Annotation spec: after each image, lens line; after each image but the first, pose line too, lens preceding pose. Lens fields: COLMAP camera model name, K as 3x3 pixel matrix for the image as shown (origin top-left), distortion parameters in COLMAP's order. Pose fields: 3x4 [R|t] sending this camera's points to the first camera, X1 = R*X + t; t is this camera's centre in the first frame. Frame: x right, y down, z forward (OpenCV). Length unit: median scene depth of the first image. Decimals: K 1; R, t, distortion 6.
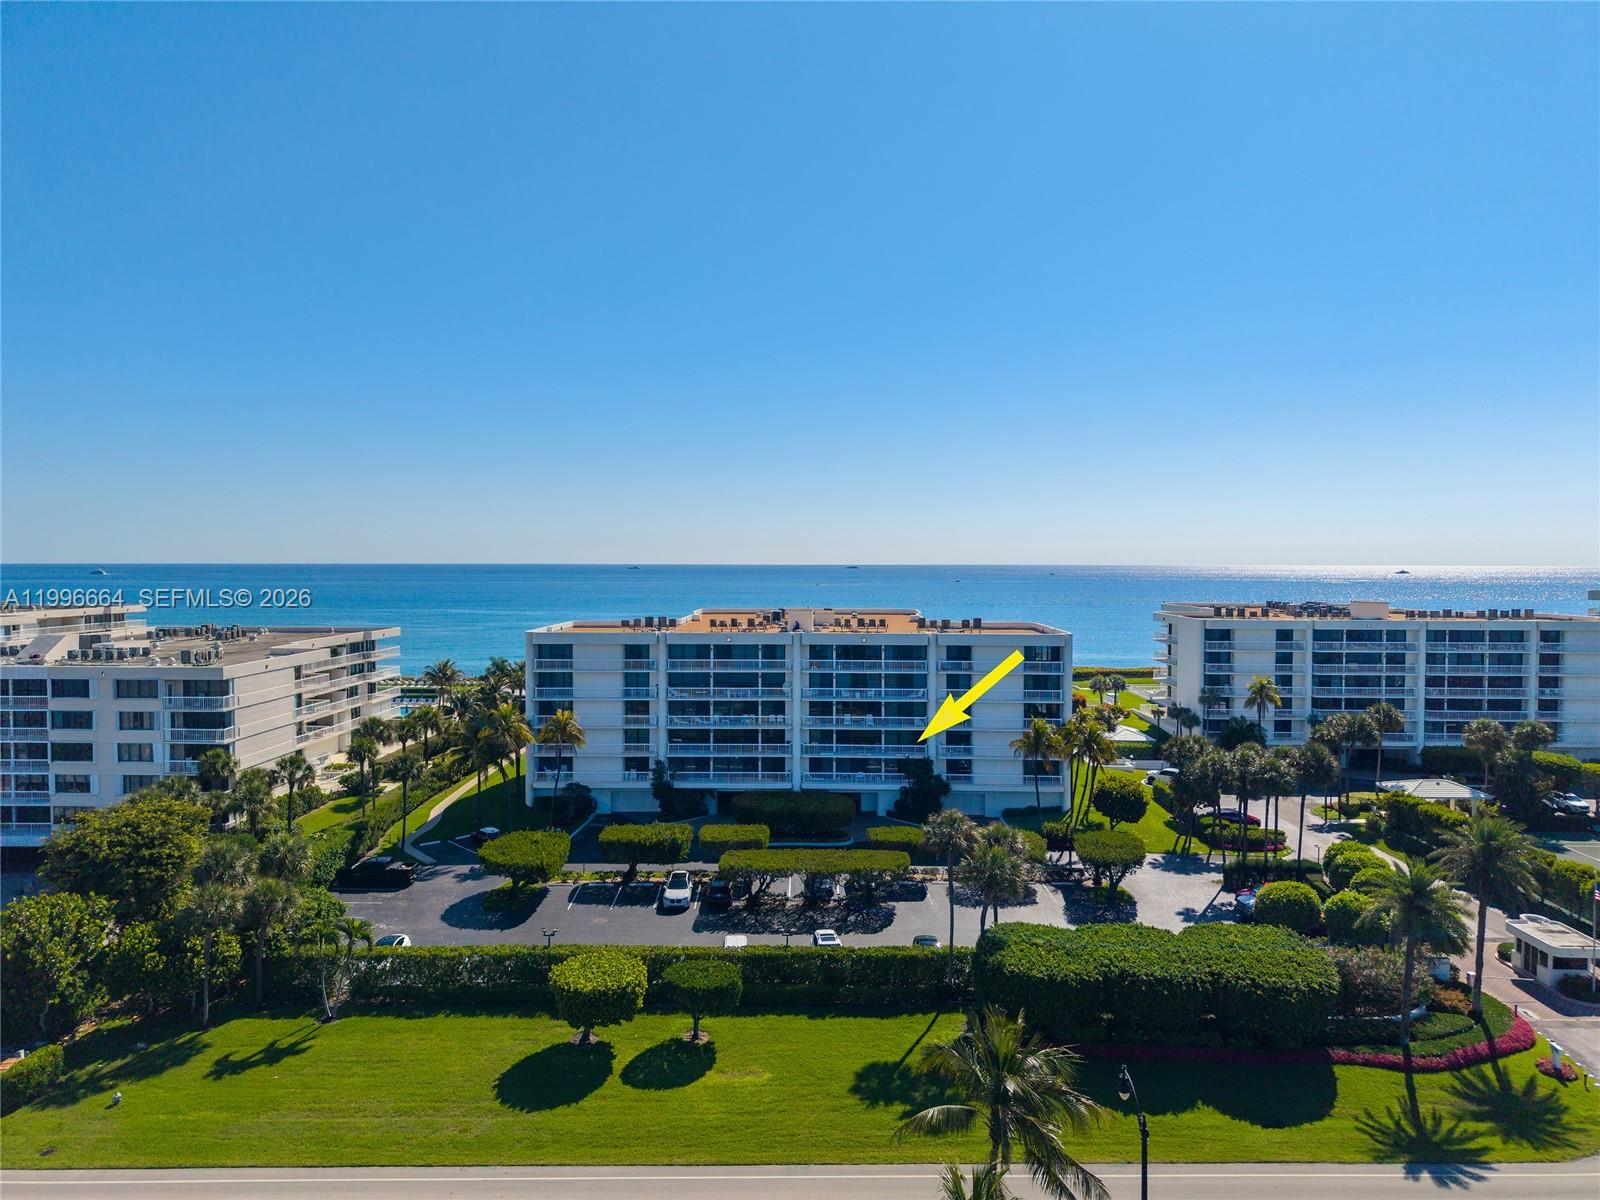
lens RADIAL K [[1085.8, 0, 780.5], [0, 1085.8, 642.5], [0, 0, 1]] dist [0.023501, -0.025656]
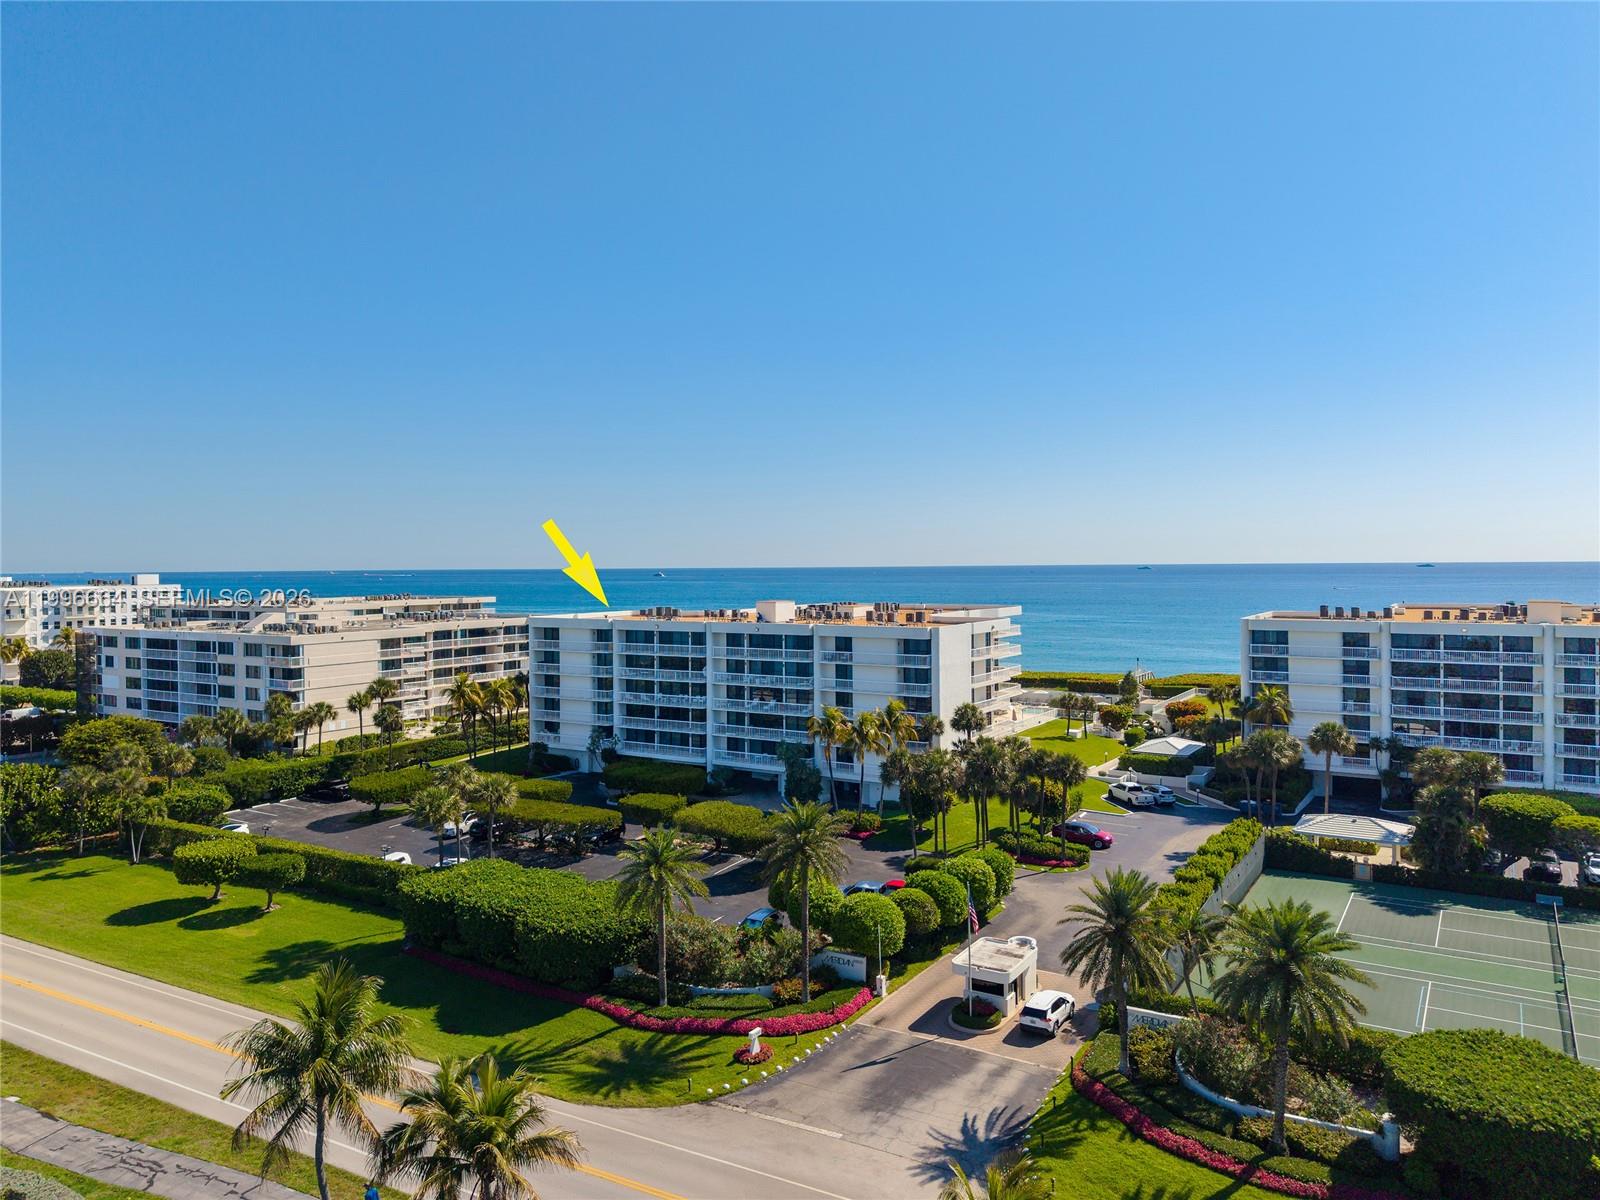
lens RADIAL K [[1085.8, 0, 784.0], [0, 1085.8, 645.2], [0, 0, 1]] dist [0.023501, -0.025656]
pose [[0.866925, 0.027963, -0.497653, 0.628592], [-0.029117, 0.999561, 0.005443, 0.006404], [0.497587, 0.009771, 0.867359, 0.077985]]
